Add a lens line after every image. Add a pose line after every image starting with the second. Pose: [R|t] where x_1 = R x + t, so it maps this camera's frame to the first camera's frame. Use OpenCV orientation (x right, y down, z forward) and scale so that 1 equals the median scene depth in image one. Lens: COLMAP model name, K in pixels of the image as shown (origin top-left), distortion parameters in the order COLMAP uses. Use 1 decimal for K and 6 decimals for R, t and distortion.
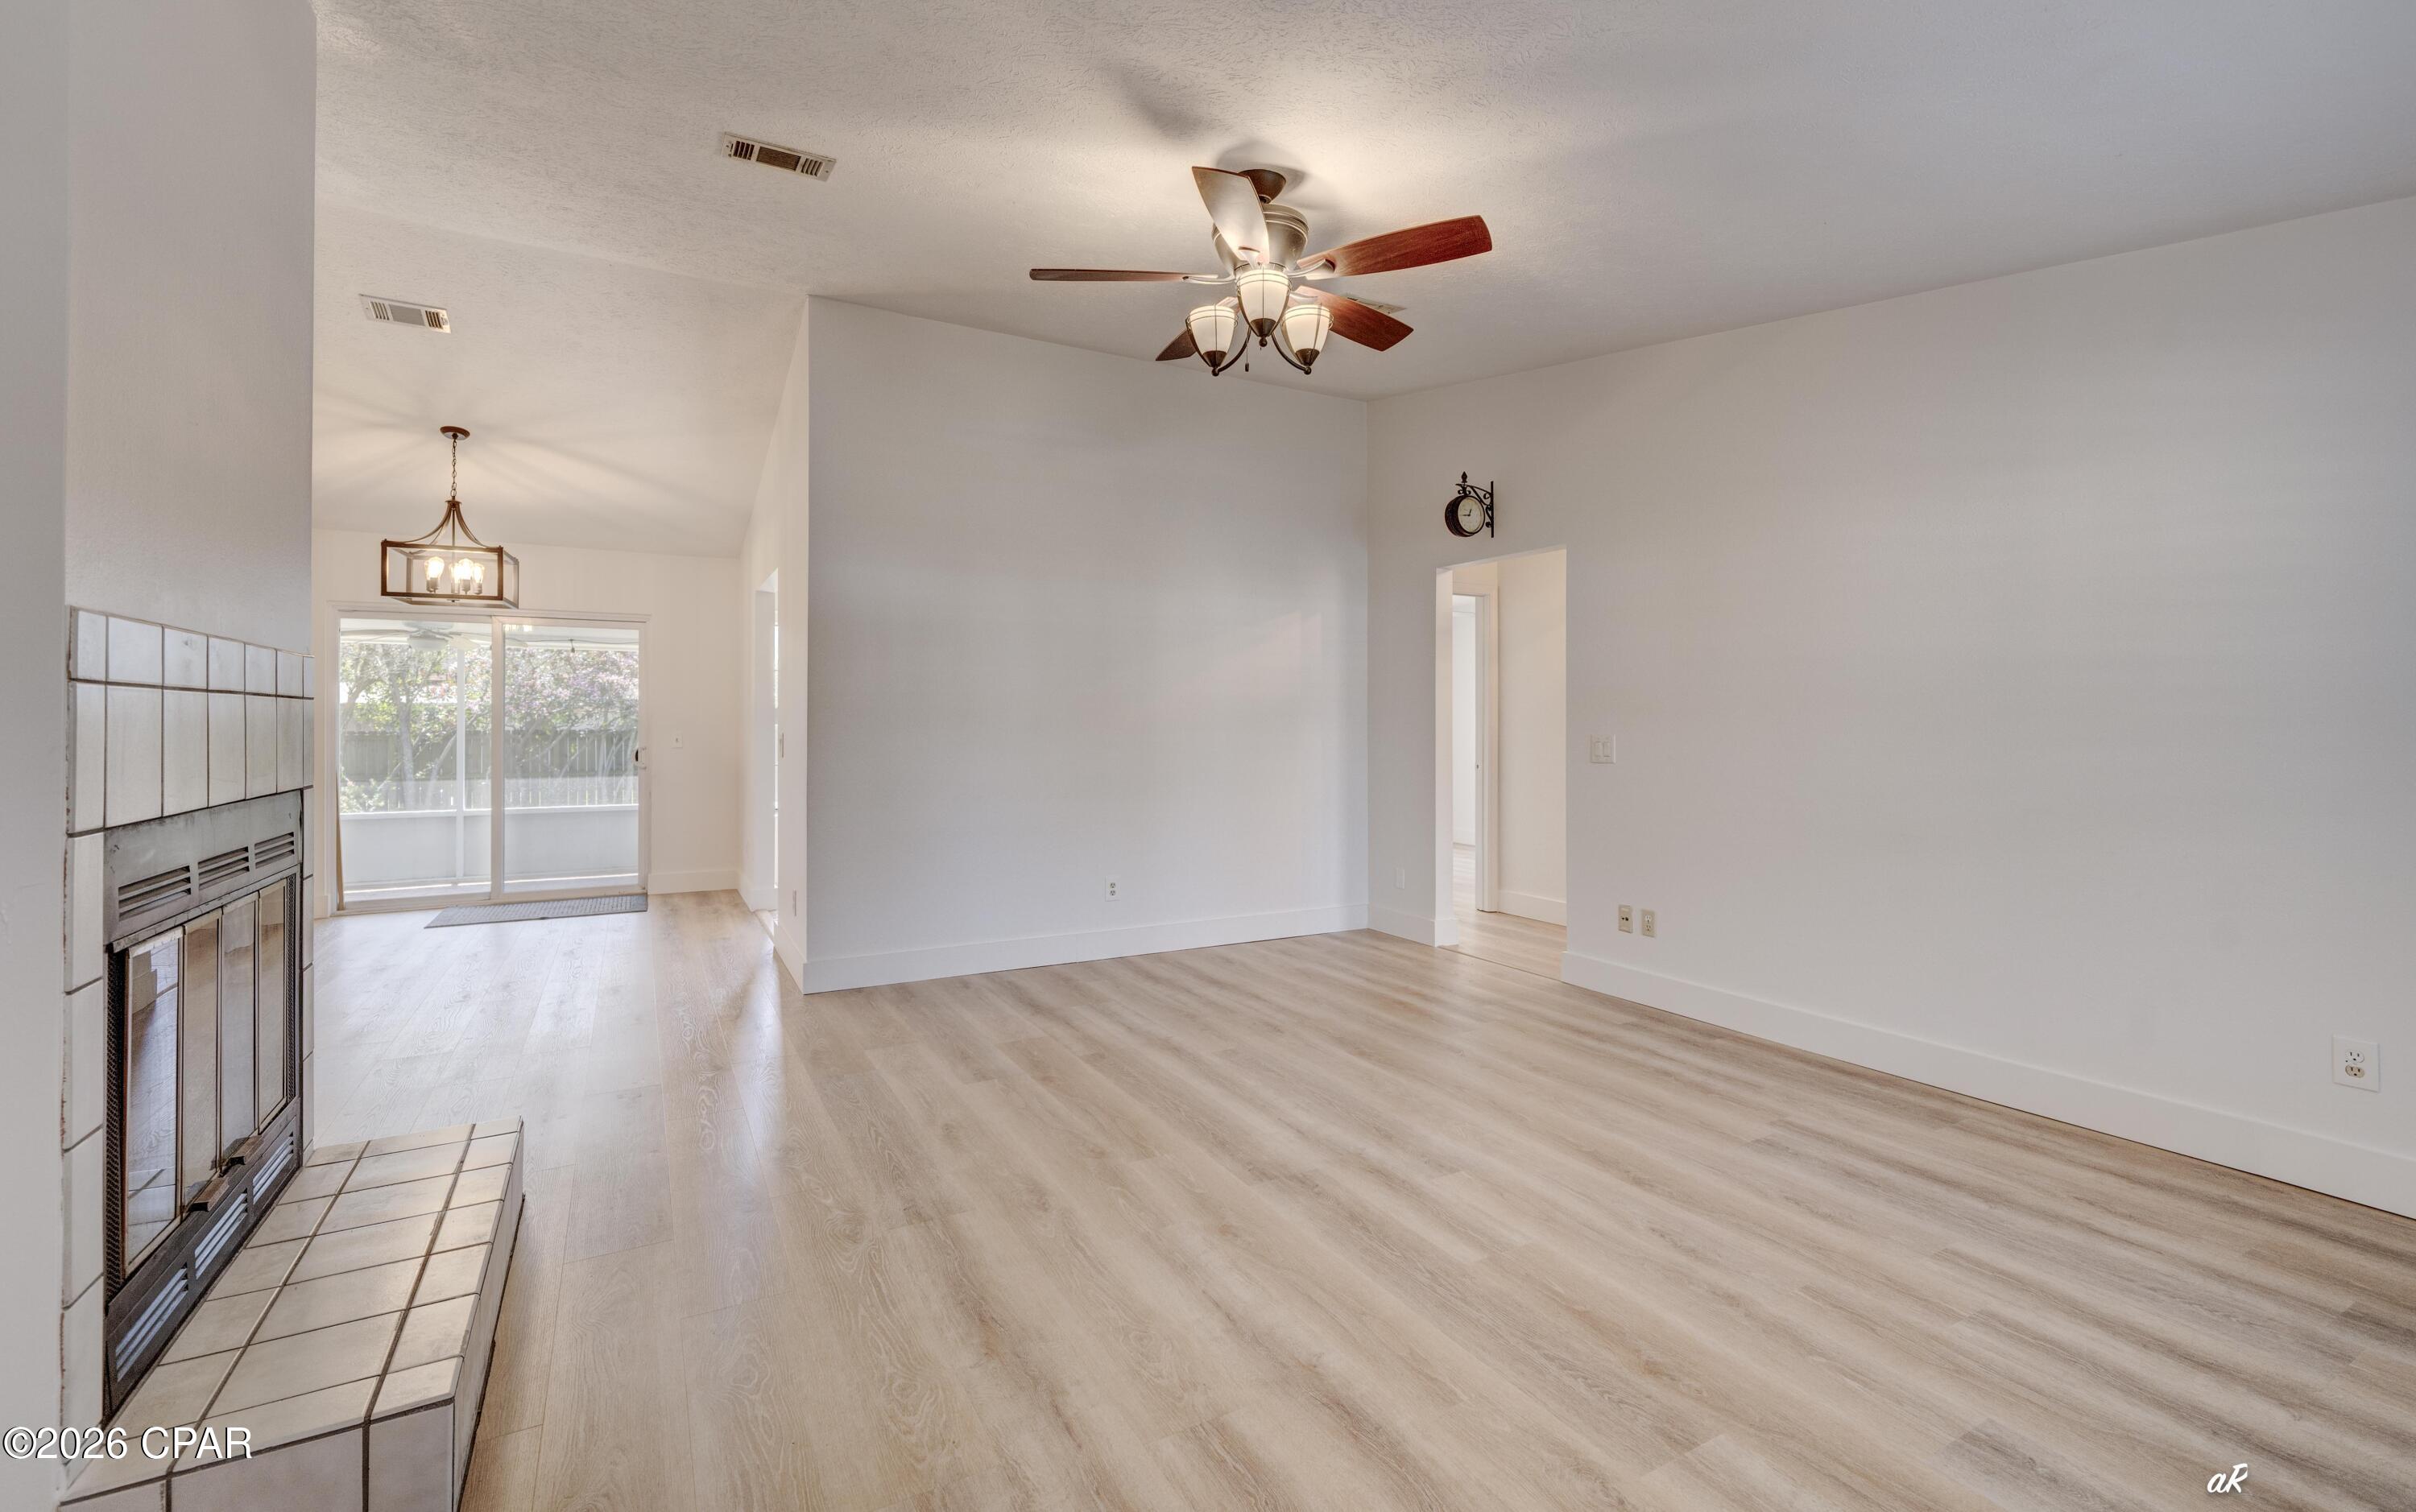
lens RADIAL K [[1031.7, 0, 1223.3], [0, 1031.7, 719.0], [0, 0, 1]] dist [0.003064, 0.000209]
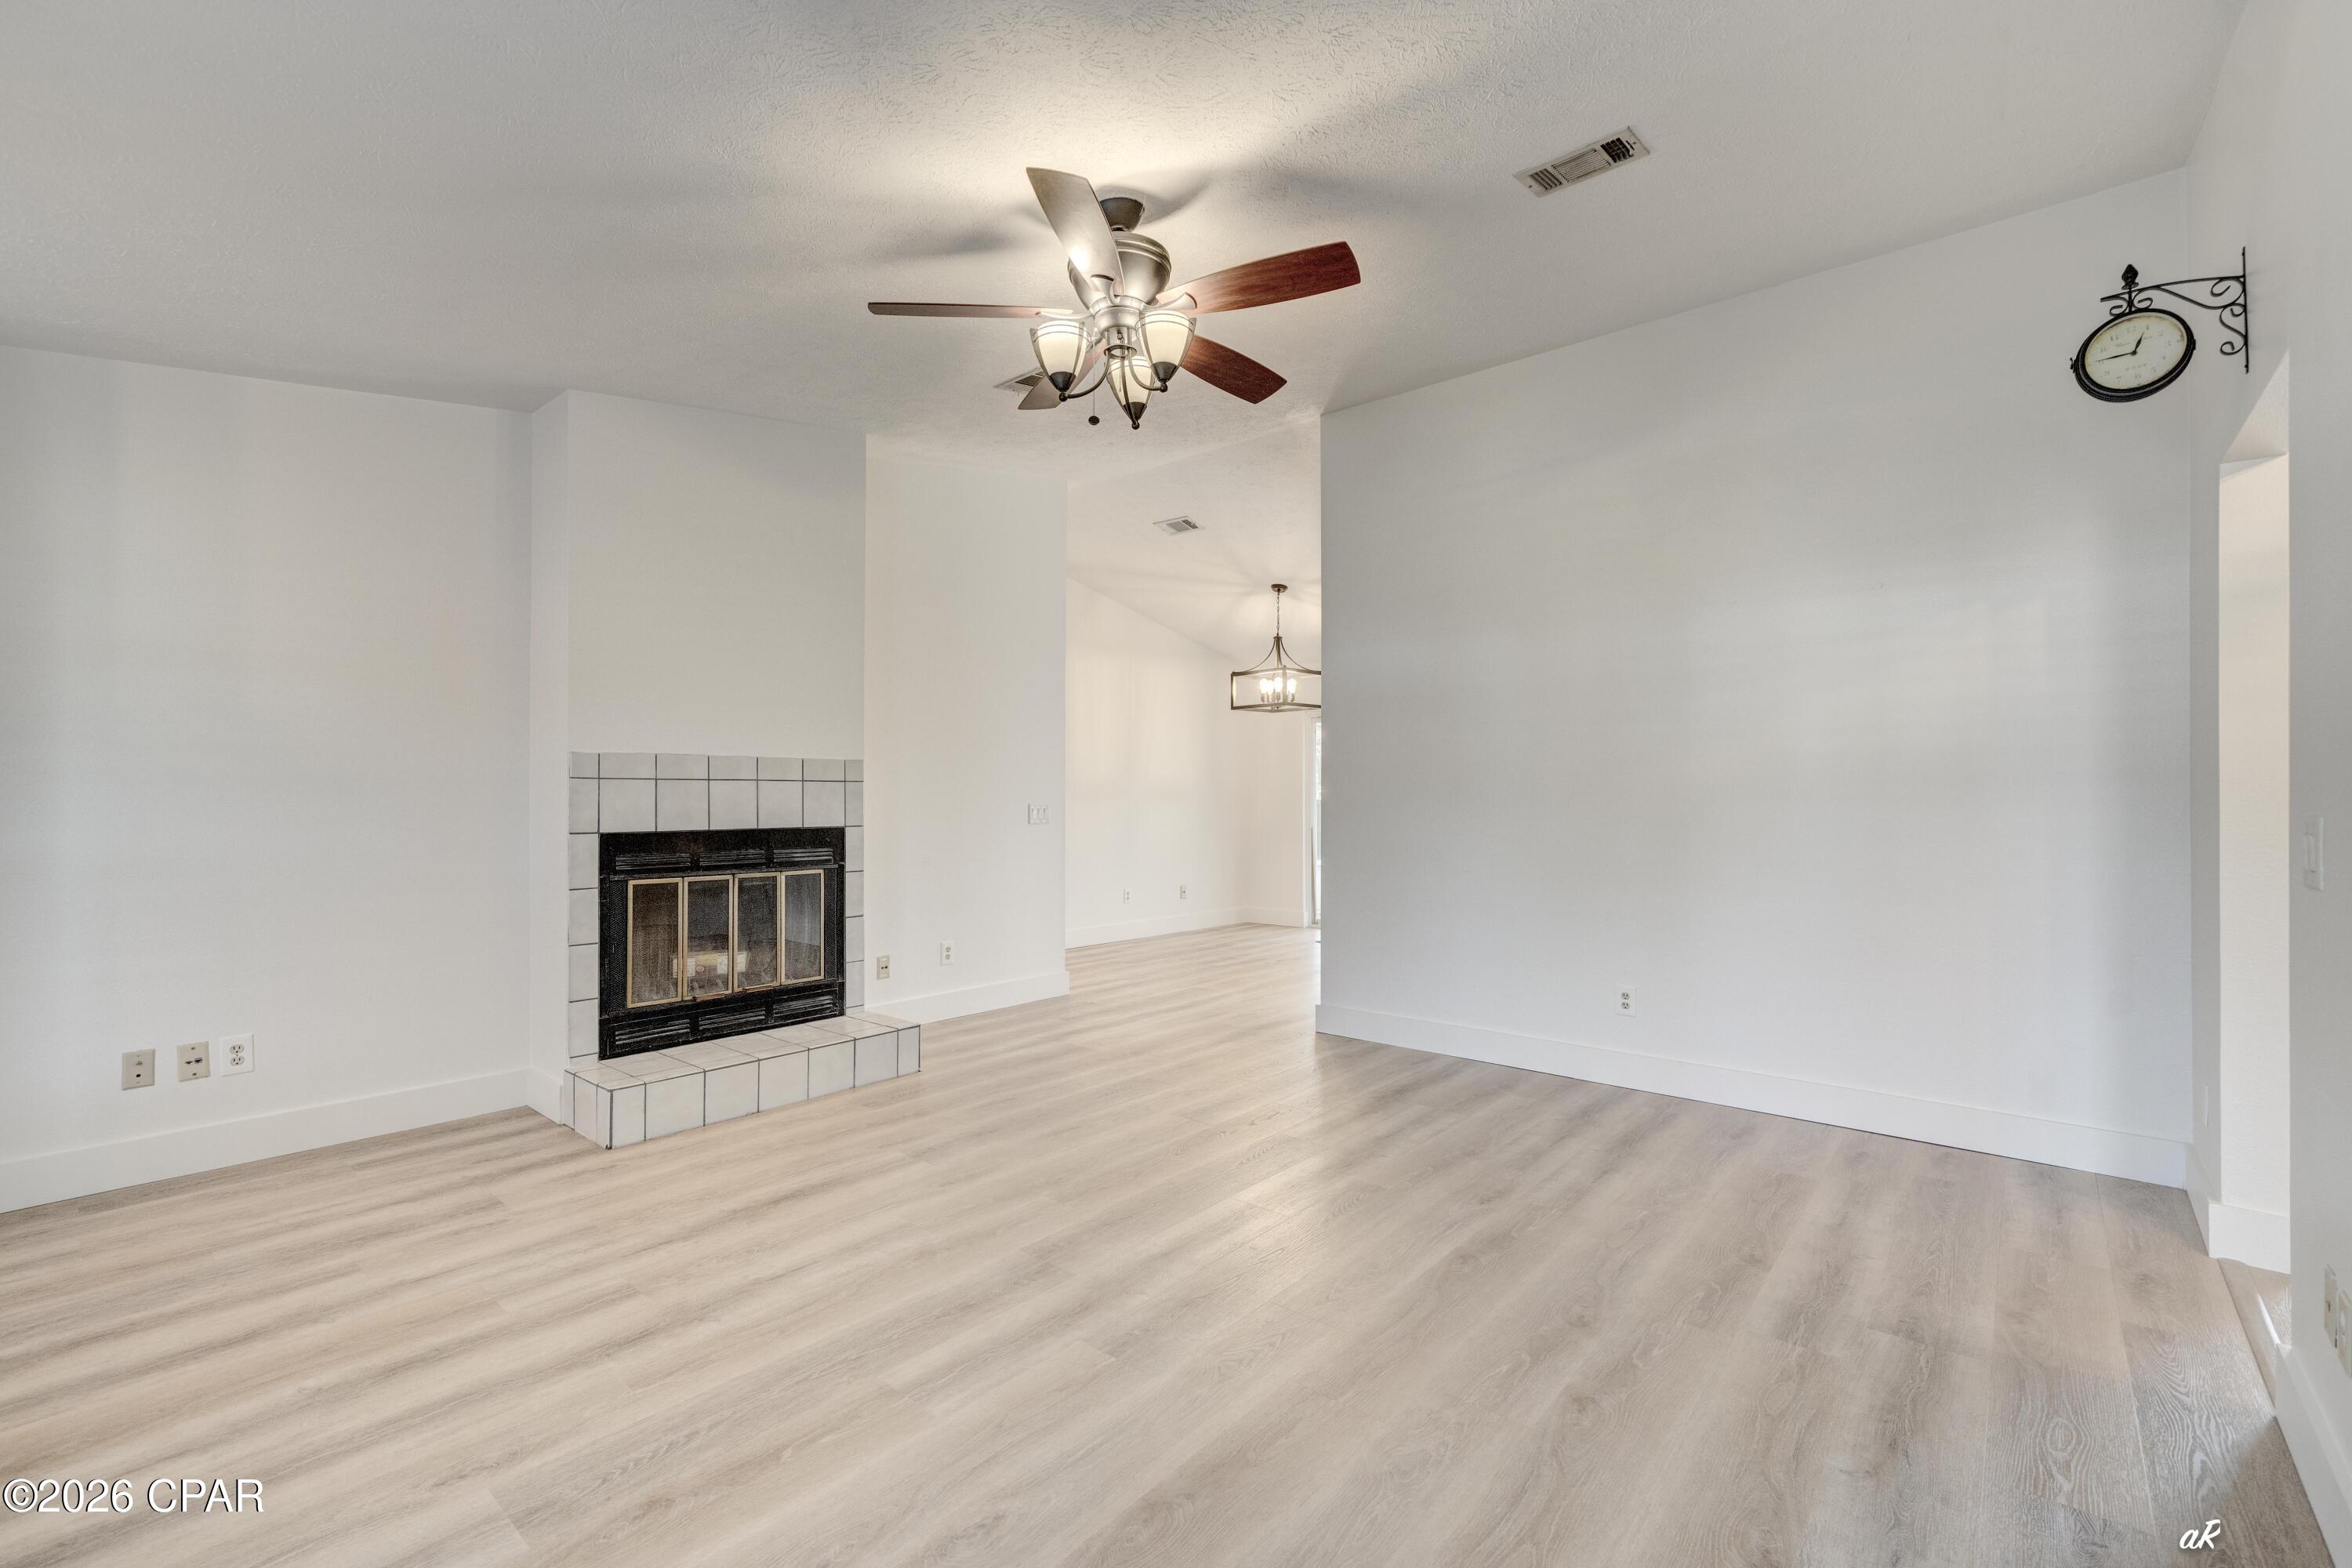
lens RADIAL K [[1008.1, 0, 1175.8], [0, 1008.1, 797.8], [0, 0, 1]] dist [-0.001115, -0.000370]
pose [[0.340304, 0.000371, -0.940315, 0.903310], [0.004250, 0.999989, 0.001933, 0.008797], [0.940306, -0.004654, 0.340298, 0.730909]]
